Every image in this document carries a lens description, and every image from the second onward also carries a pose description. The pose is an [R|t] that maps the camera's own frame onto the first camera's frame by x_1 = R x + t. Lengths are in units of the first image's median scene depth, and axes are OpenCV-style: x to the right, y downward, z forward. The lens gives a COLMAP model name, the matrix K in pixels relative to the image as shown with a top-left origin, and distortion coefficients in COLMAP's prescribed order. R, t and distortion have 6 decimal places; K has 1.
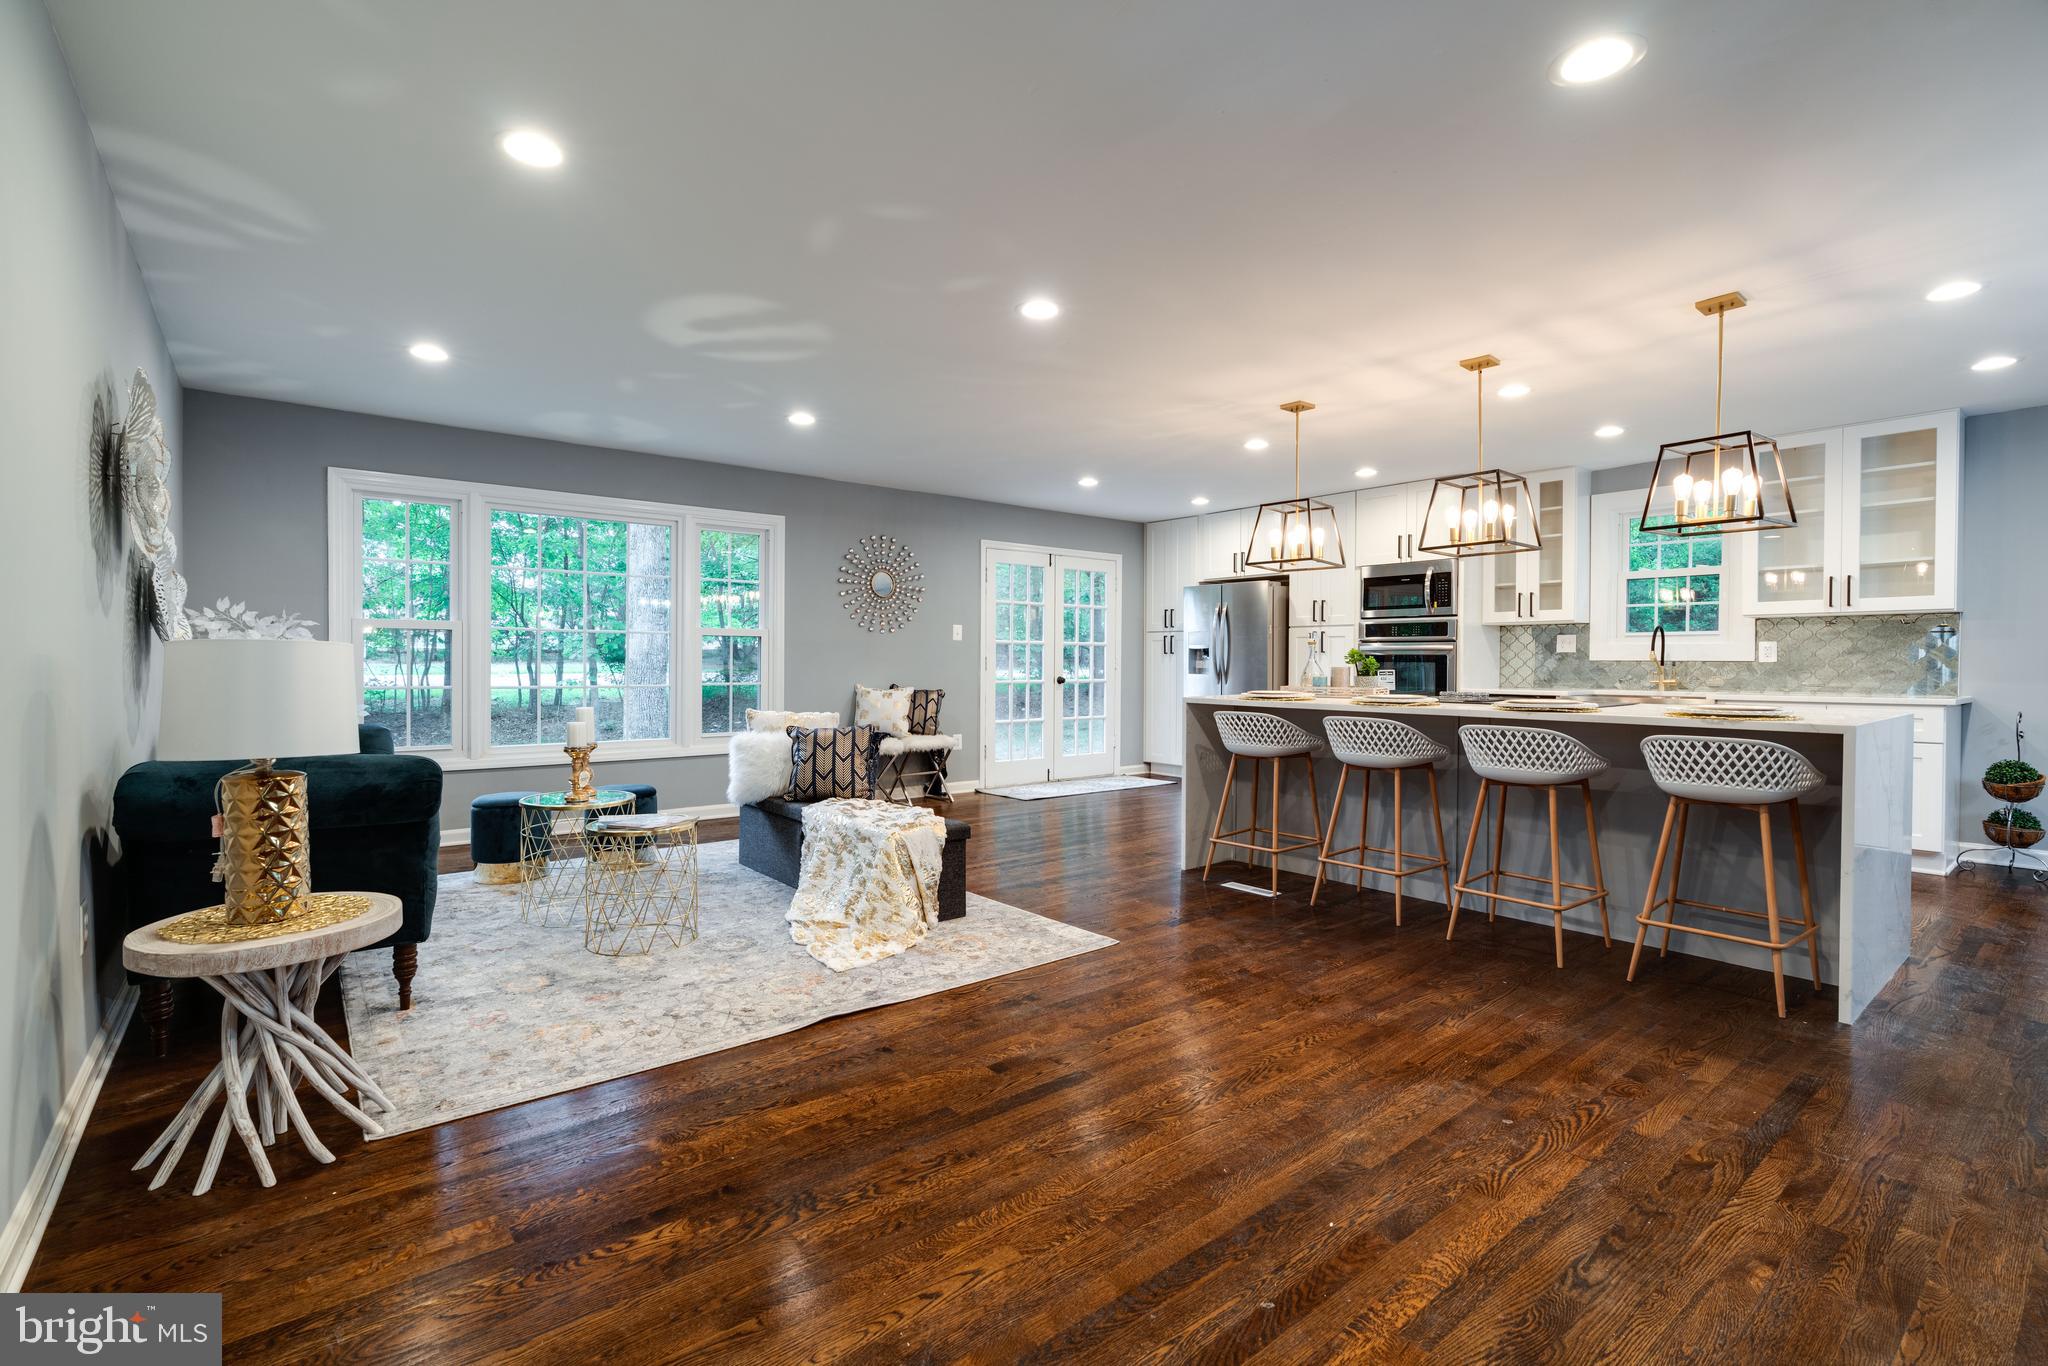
lens RADIAL K [[919.1, 0, 1010.5], [0, 919.1, 675.7], [0, 0, 1]] dist [-0.016425, 0.009622]
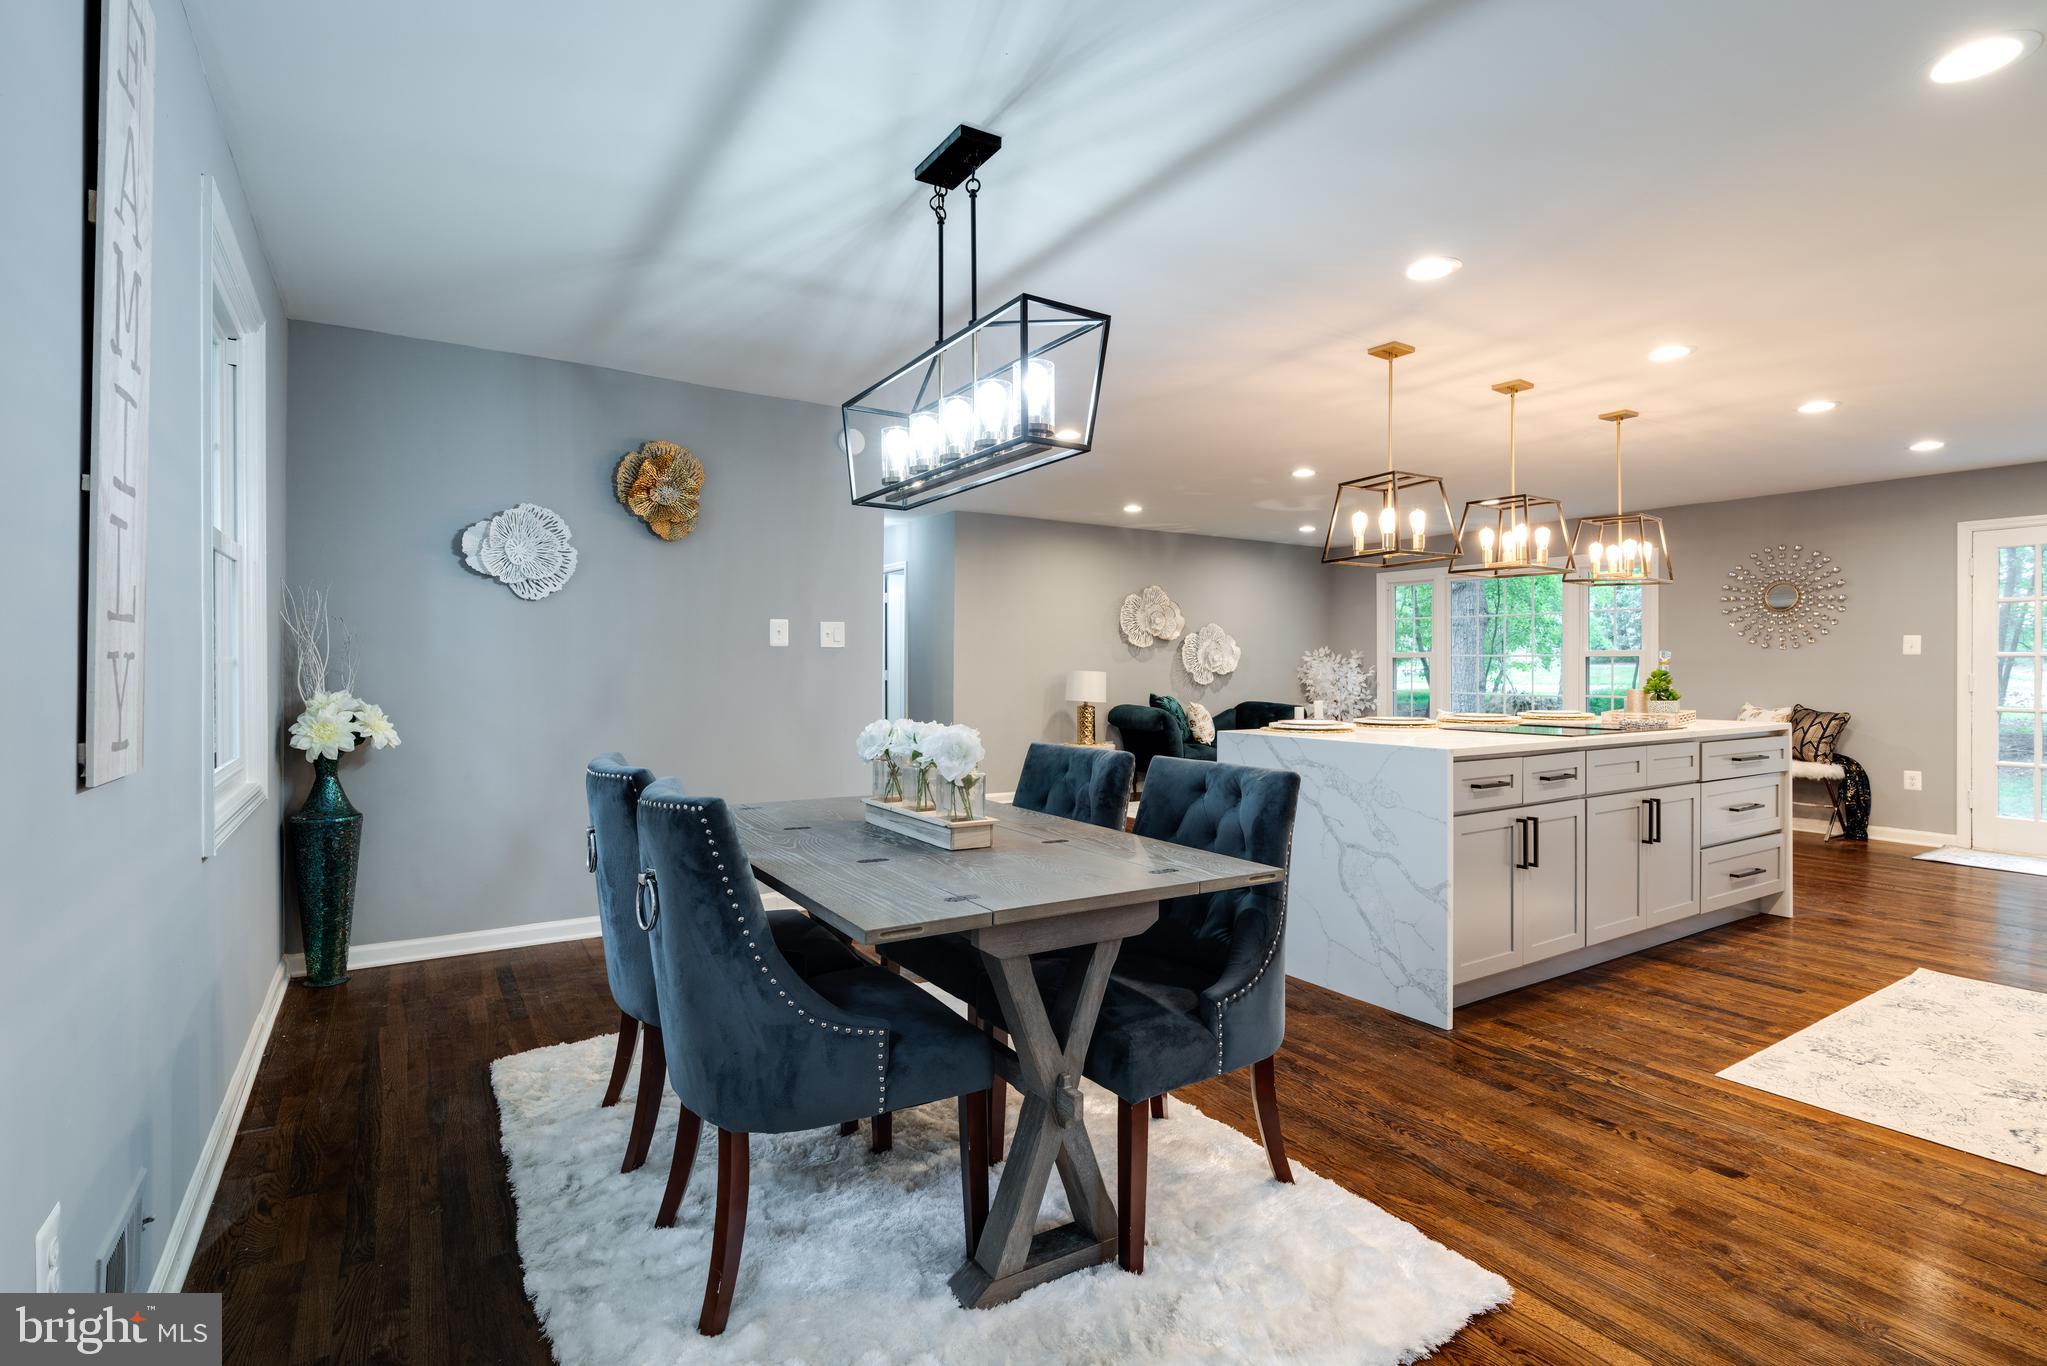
lens RADIAL K [[976.5, 0, 1018.4], [0, 976.5, 666.2], [0, 0, 1]] dist [0.001650, 0.000113]
pose [[-0.105672, -0.003012, -0.994396, 1.388654], [-0.017904, 0.999839, -0.001125, -0.020763], [0.994240, 0.017684, -0.105709, 0.492016]]
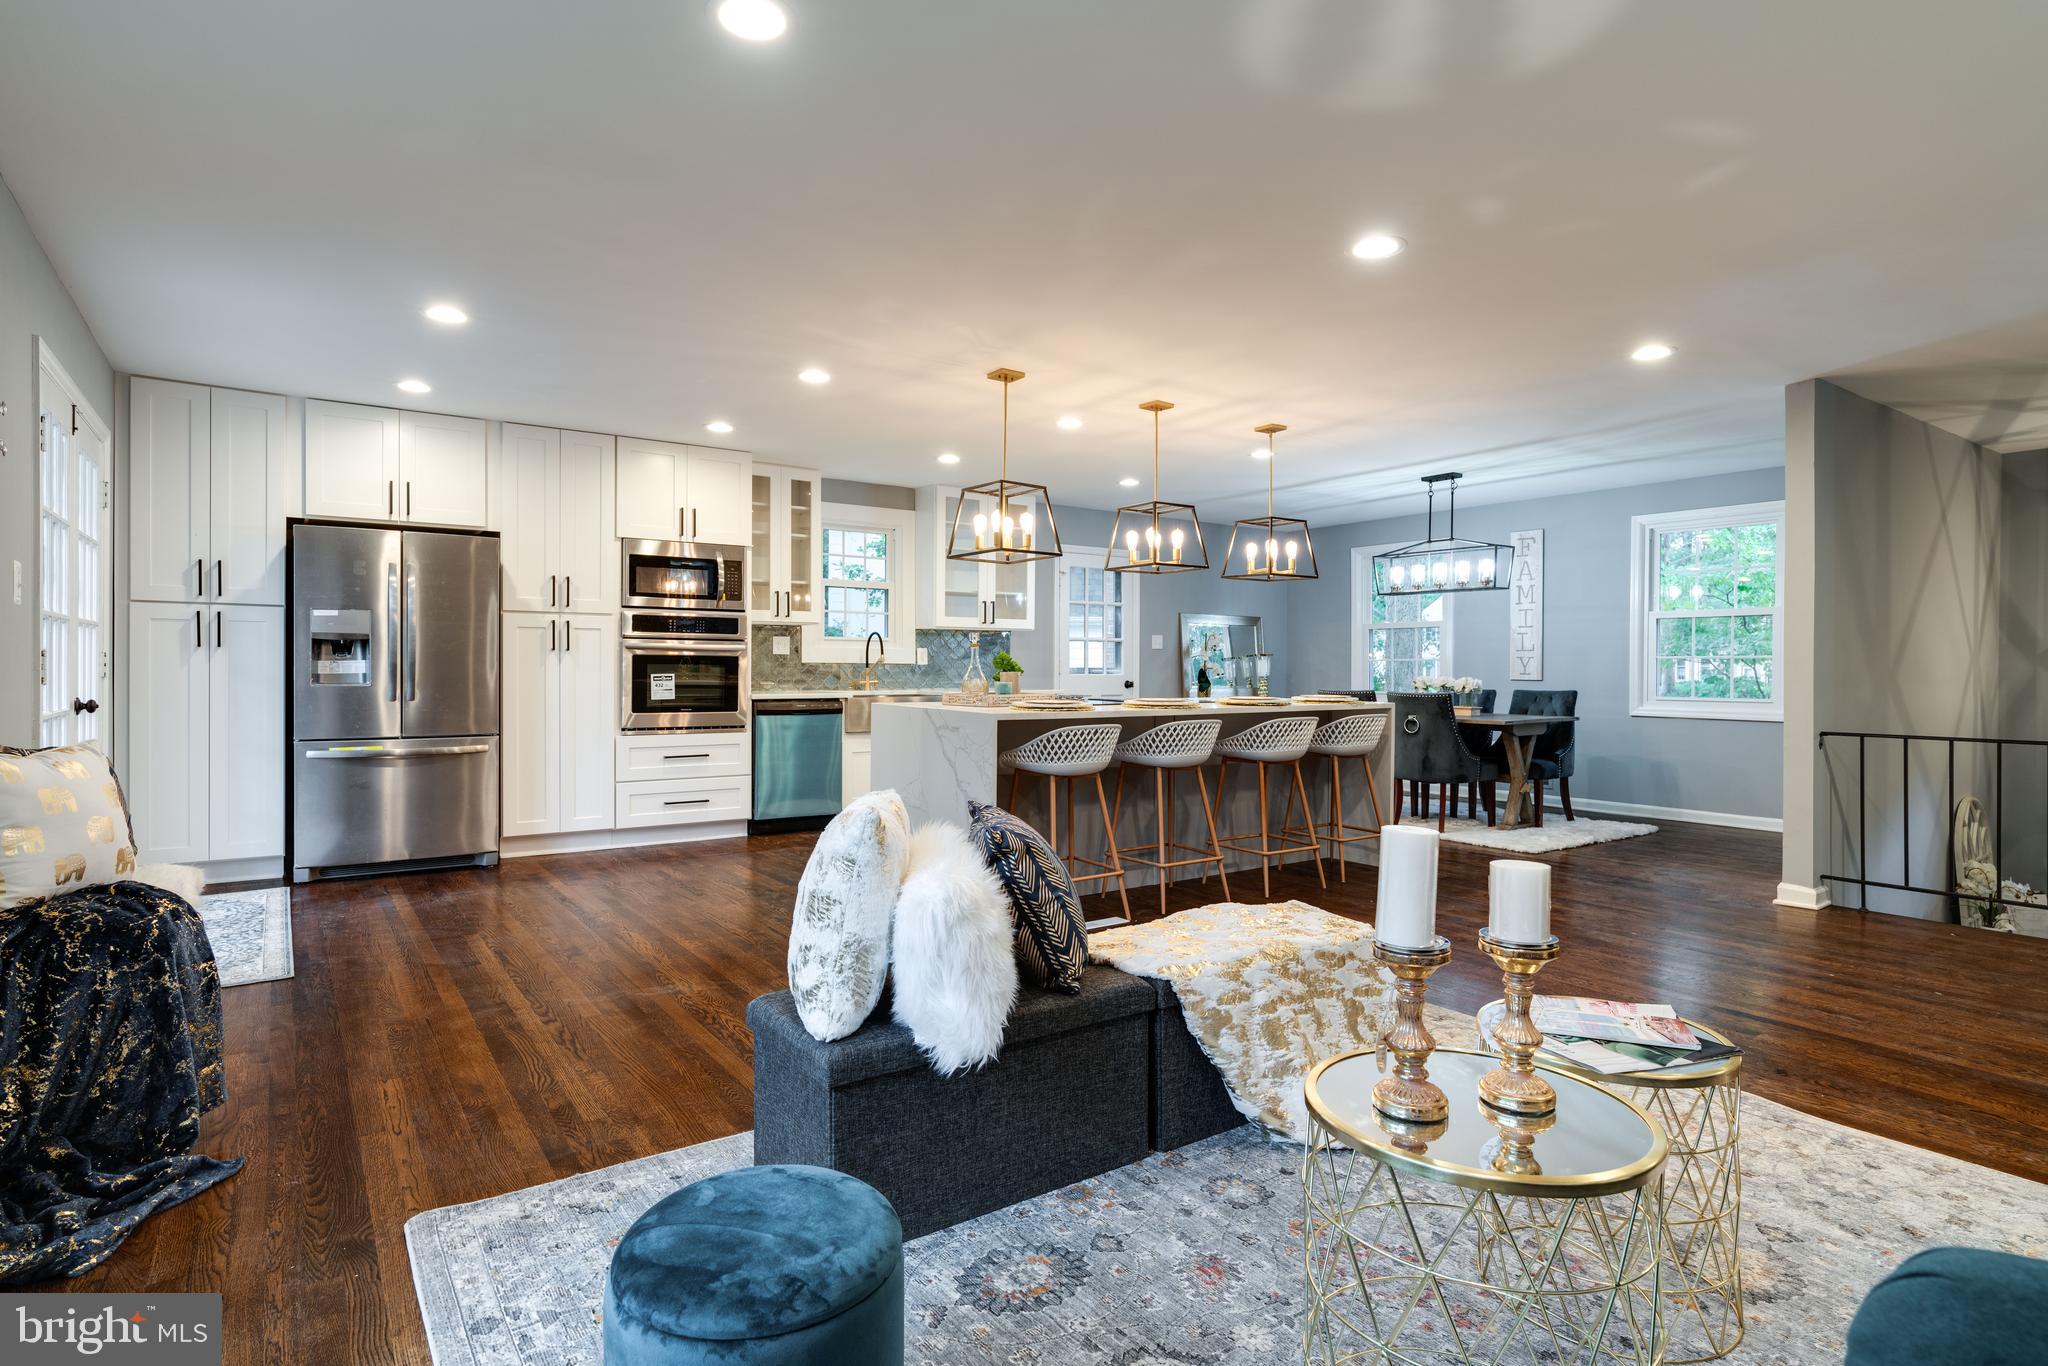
lens RADIAL K [[1049.2, 0, 1012.1], [0, 1049.2, 679.9], [0, 0, 1]] dist [-0.001228, 0.000164]
pose [[0.065772, -0.016481, 0.997699, -0.691812], [0.009867, 0.999825, 0.015865, -0.018494], [-0.997786, 0.008801, 0.065923, 0.930369]]
